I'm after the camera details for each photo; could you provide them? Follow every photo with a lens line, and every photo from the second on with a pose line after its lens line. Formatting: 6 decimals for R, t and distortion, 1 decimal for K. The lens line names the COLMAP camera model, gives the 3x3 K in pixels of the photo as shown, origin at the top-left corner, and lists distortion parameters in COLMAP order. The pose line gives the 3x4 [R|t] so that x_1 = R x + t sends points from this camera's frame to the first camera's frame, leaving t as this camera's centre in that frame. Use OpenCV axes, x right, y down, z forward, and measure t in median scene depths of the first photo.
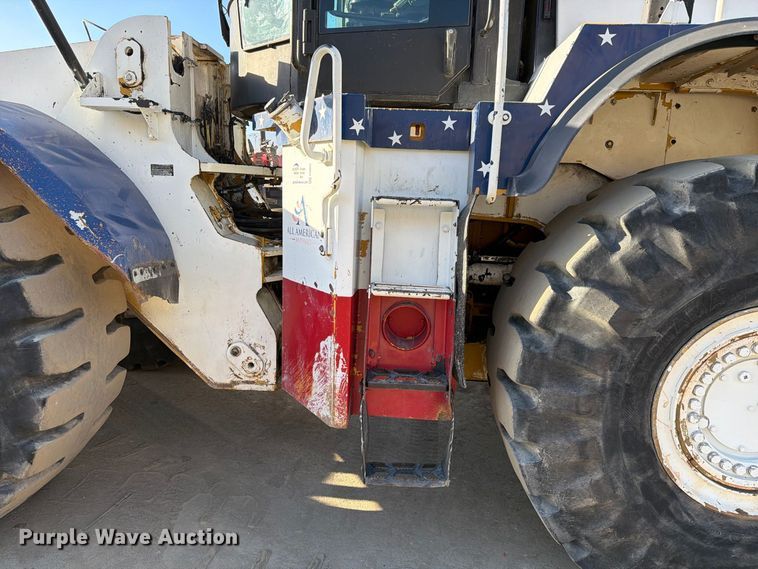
lens RADIAL K [[531.9, 0, 379.0], [0, 531.9, 284.5], [0, 0, 1]] dist [0.077875, -0.104736]
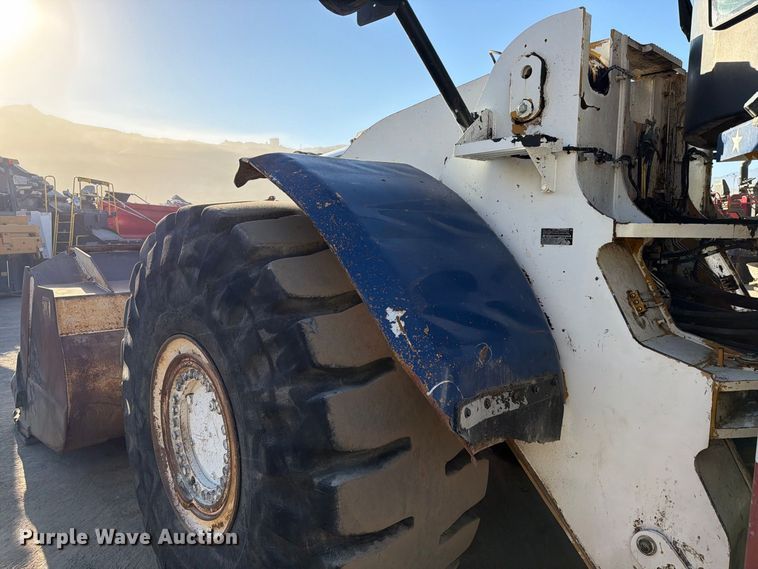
lens RADIAL K [[533.8, 0, 379.1], [0, 533.8, 288.7], [0, 0, 1]] dist [0.036623, -0.050385]
pose [[0.696611, 0.056746, -0.715202, -0.095214], [-0.115195, 0.992780, -0.033431, -0.126063], [0.708141, 0.105676, 0.698118, 0.483588]]
